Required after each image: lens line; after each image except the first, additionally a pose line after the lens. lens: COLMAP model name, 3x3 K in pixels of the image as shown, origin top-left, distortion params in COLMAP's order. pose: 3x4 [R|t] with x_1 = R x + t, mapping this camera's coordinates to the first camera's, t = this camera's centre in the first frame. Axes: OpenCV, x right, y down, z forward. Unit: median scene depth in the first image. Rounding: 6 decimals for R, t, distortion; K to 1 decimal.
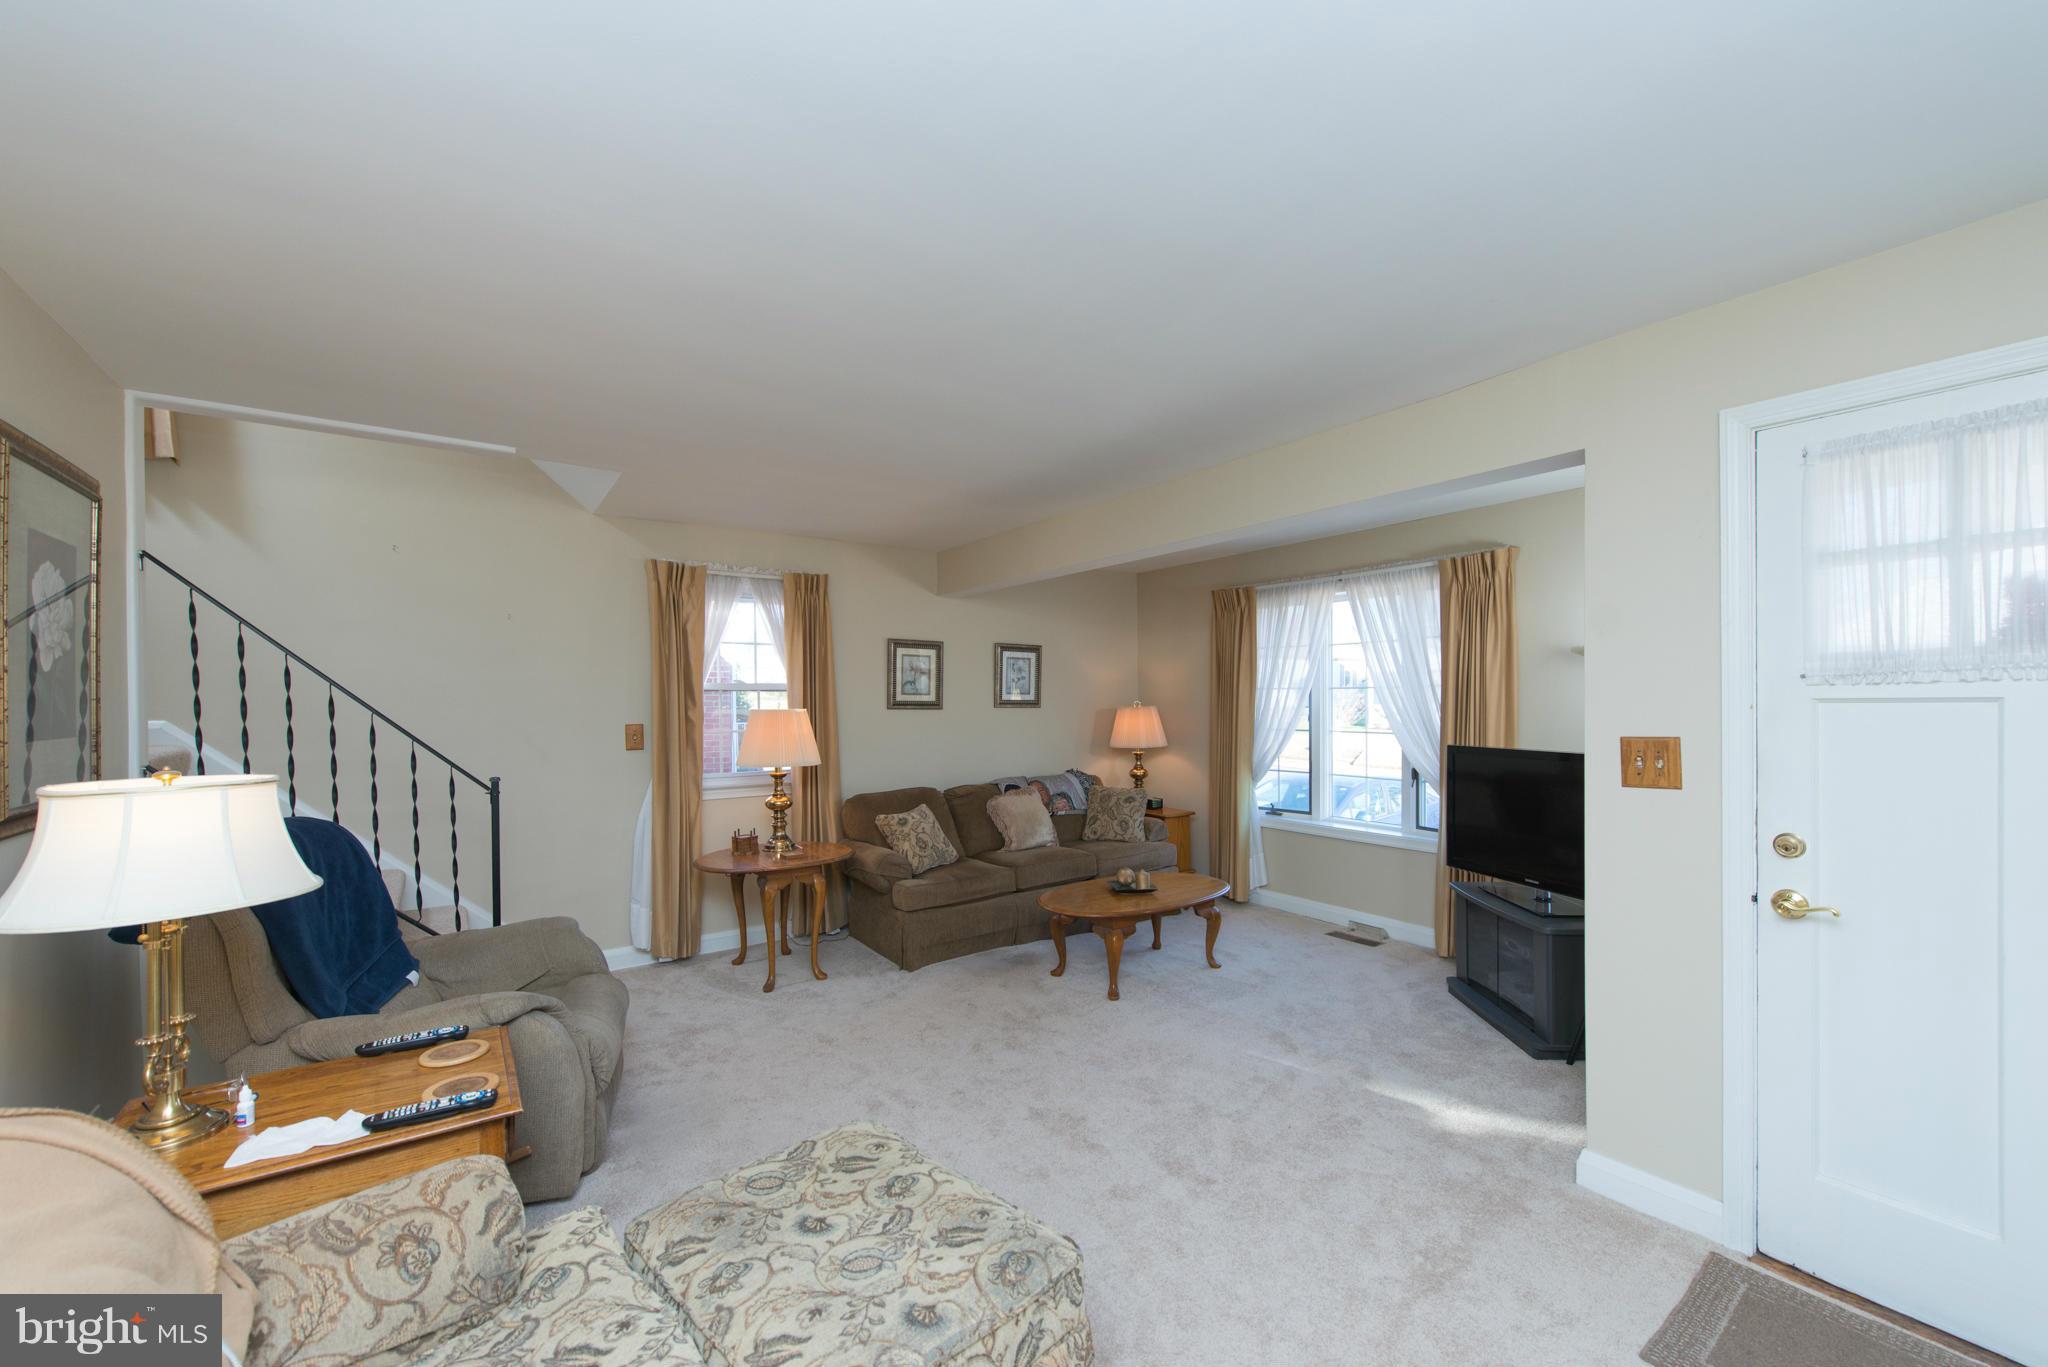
lens RADIAL K [[803.2, 0, 1036.0], [0, 803.2, 703.9], [0, 0, 1]] dist [0.007975, -0.001804]
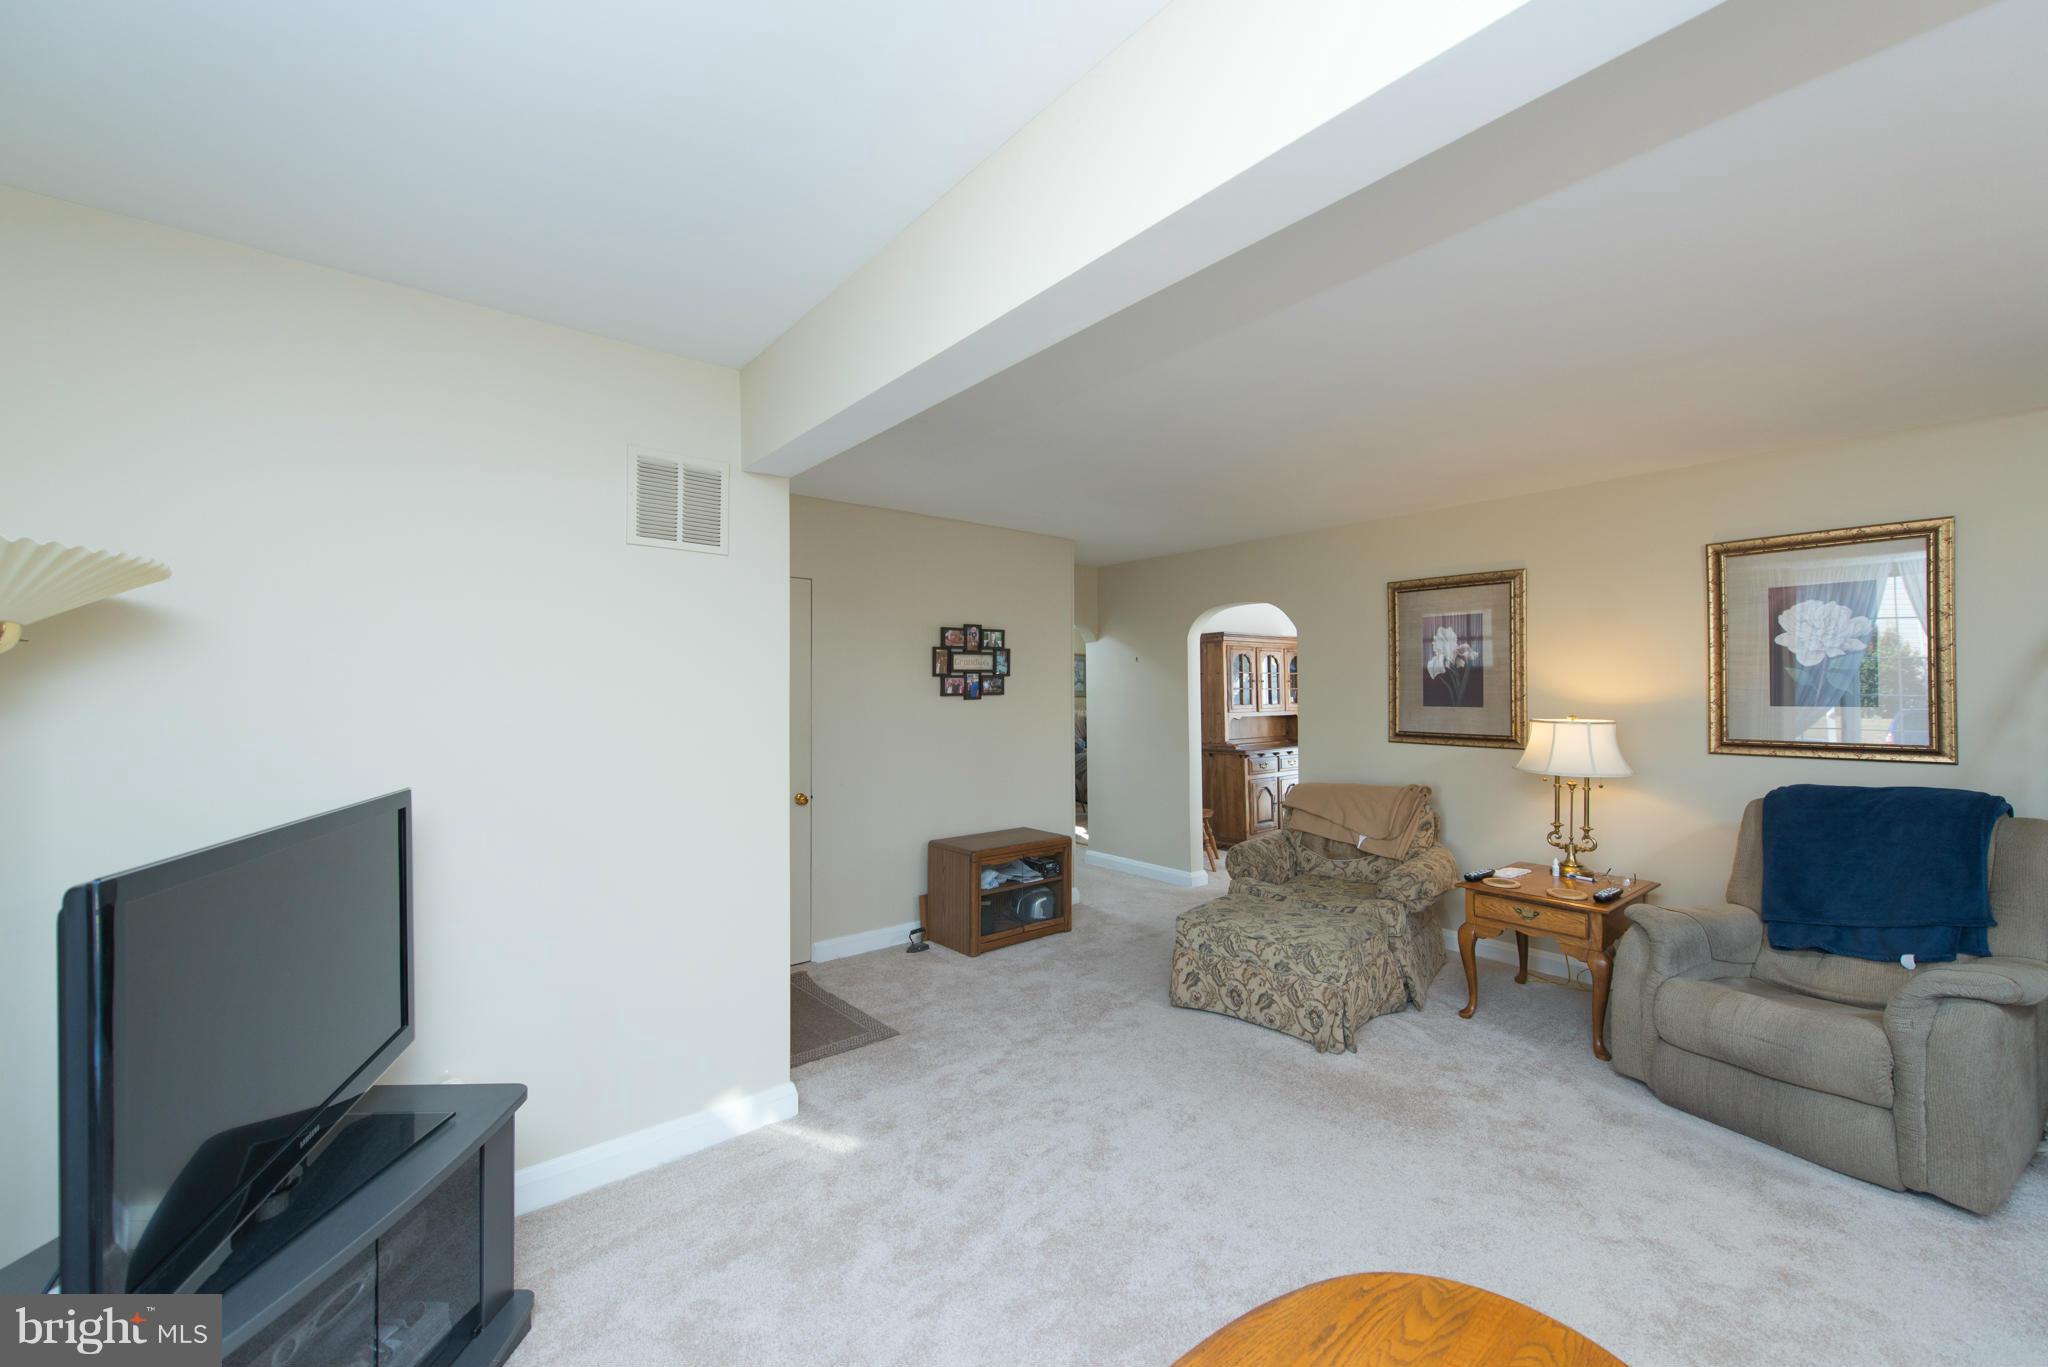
lens RADIAL K [[803.2, 0, 1040.3], [0, 803.2, 687.7], [0, 0, 1]] dist [0.007975, -0.001804]
pose [[-0.998282, 0.008279, -0.057997, 0.192894], [0.008265, 0.999966, 0.000490, -0.003784], [0.057999, 0.000010, -0.998317, 1.076977]]
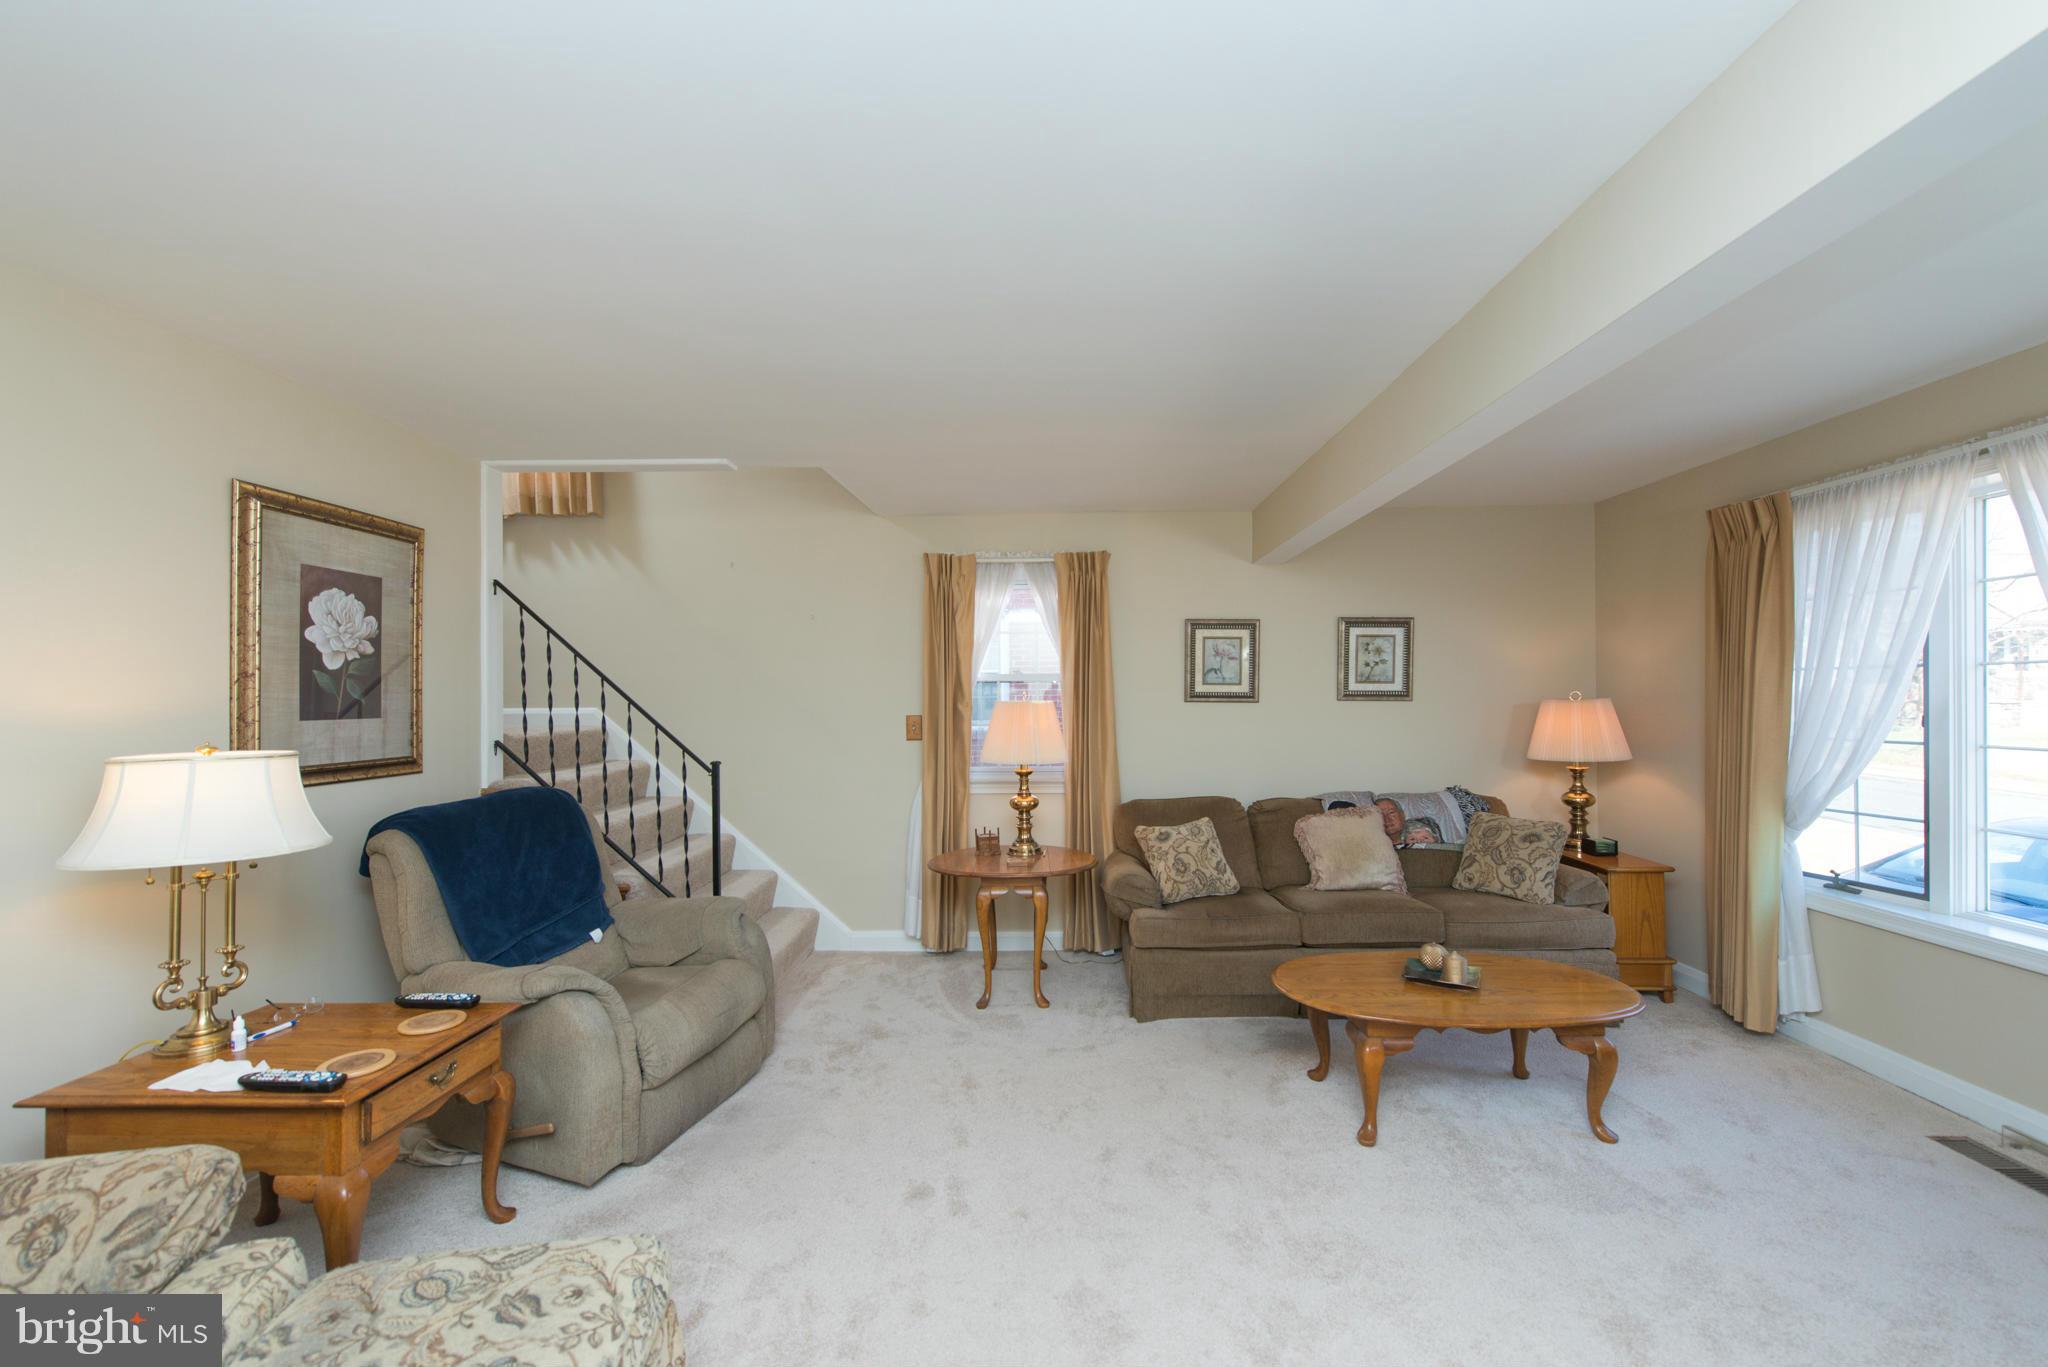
lens RADIAL K [[803.2, 0, 1028.1], [0, 803.2, 698.0], [0, 0, 1]] dist [0.007975, -0.001804]
pose [[0.803683, 0.001040, -0.595057, 0.220378], [-0.001220, 0.999999, 0.000100, 0.002819], [0.595056, 0.000646, 0.803684, 0.252580]]
